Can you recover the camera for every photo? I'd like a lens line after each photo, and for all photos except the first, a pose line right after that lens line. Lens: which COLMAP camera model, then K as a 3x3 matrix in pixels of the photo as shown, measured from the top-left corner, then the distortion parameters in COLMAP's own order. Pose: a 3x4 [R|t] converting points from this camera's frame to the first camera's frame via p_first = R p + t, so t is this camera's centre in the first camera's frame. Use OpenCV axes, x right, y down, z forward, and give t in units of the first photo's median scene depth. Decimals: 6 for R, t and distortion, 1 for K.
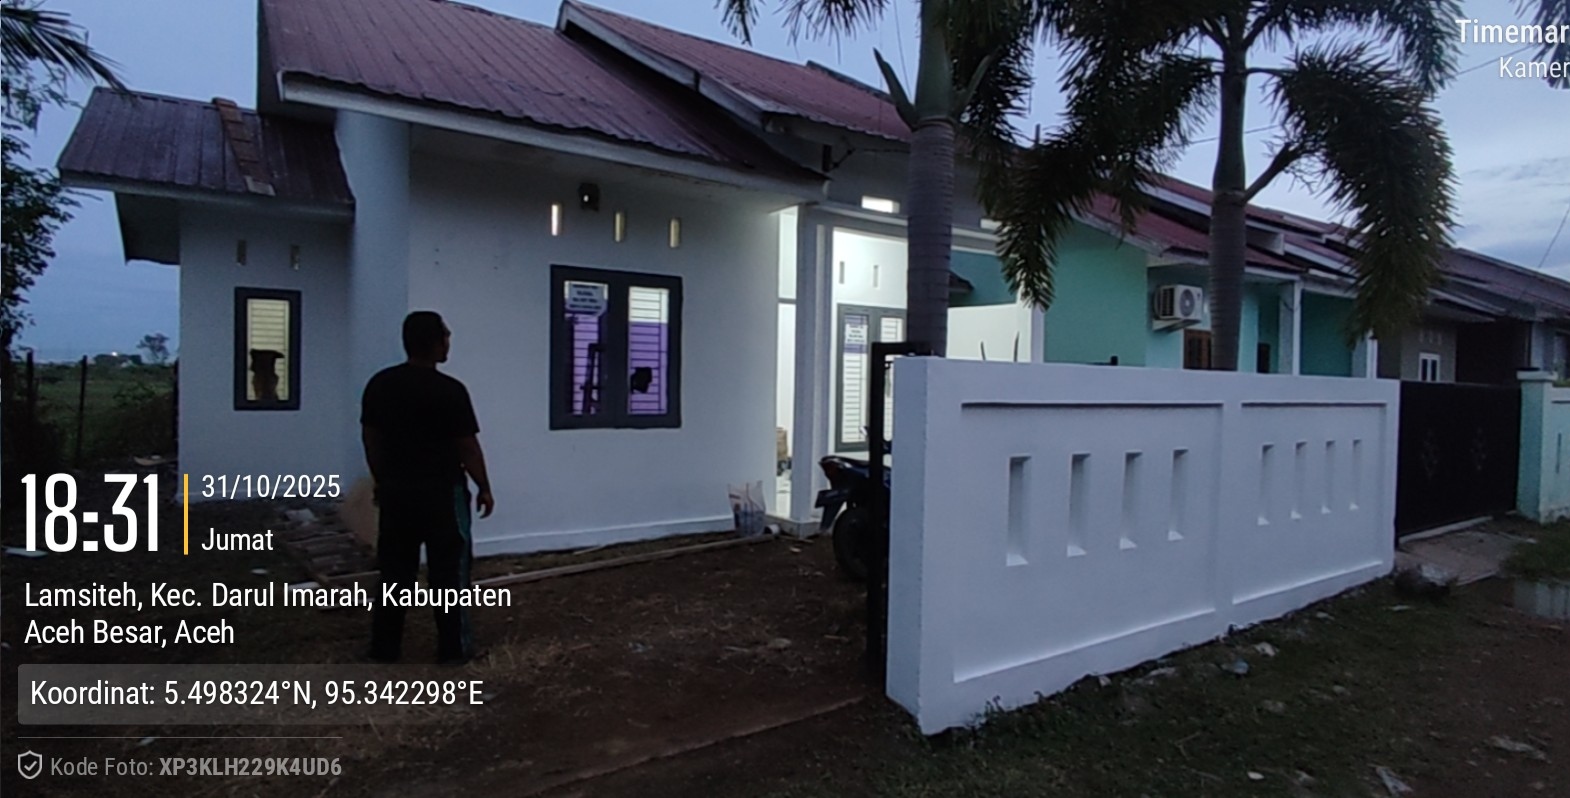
lens RADIAL K [[828.2, 0, 801.5], [0, 828.2, 377.9], [0, 0, 1]] dist [-0.003723, -0.000375]
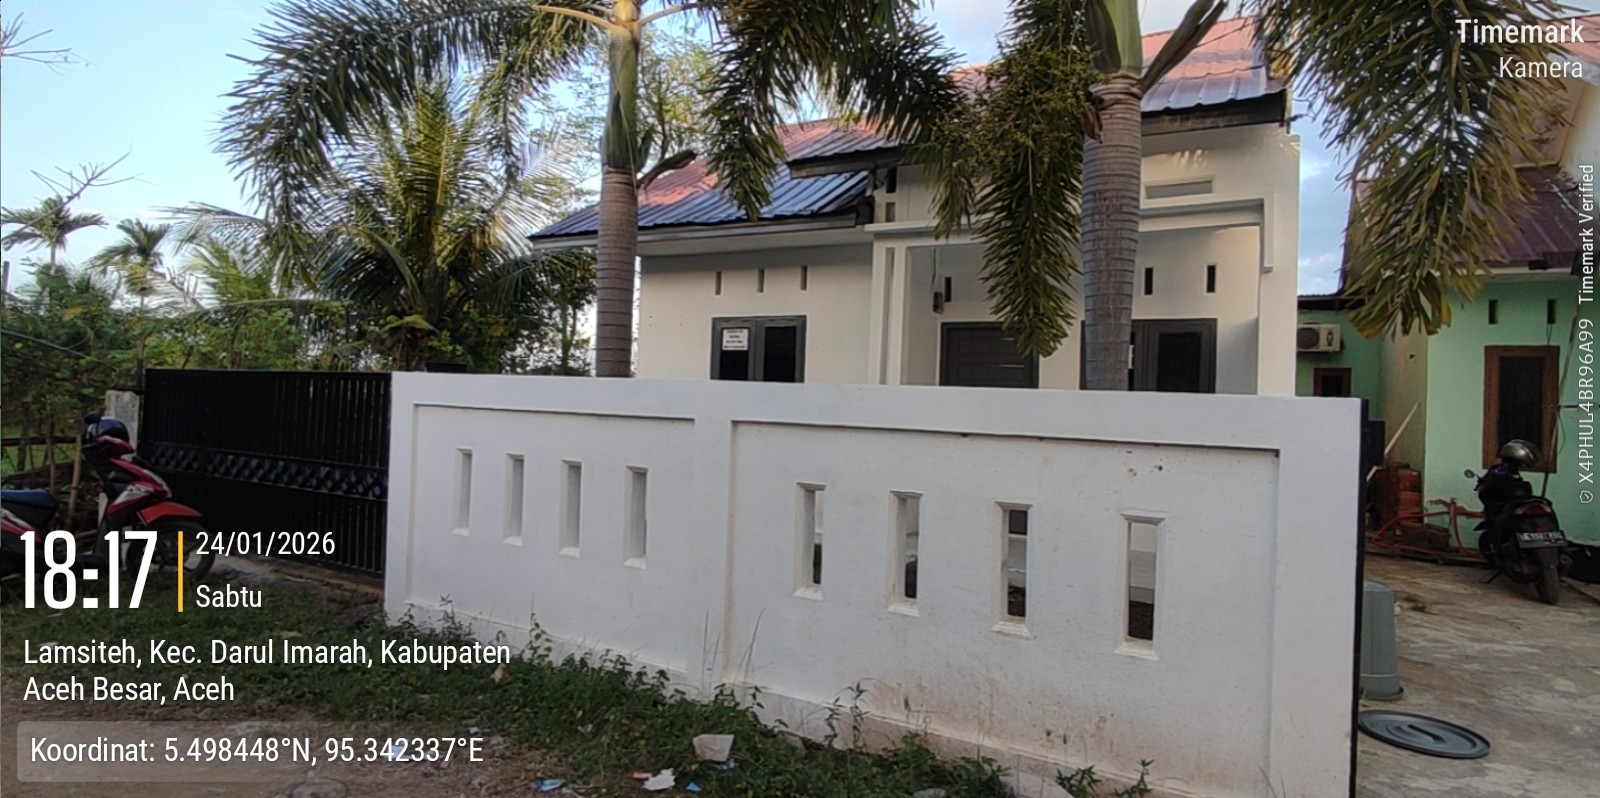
lens RADIAL K [[836.5, 0, 800.0], [0, 836.5, 399.0], [0, 0, 1]] dist [-0.015315, -0.000427]
pose [[0.408921, -0.005939, -0.912550, 0.962232], [-0.028270, 0.999416, -0.019172, 0.018601], [0.912132, 0.033638, 0.408515, 0.543456]]
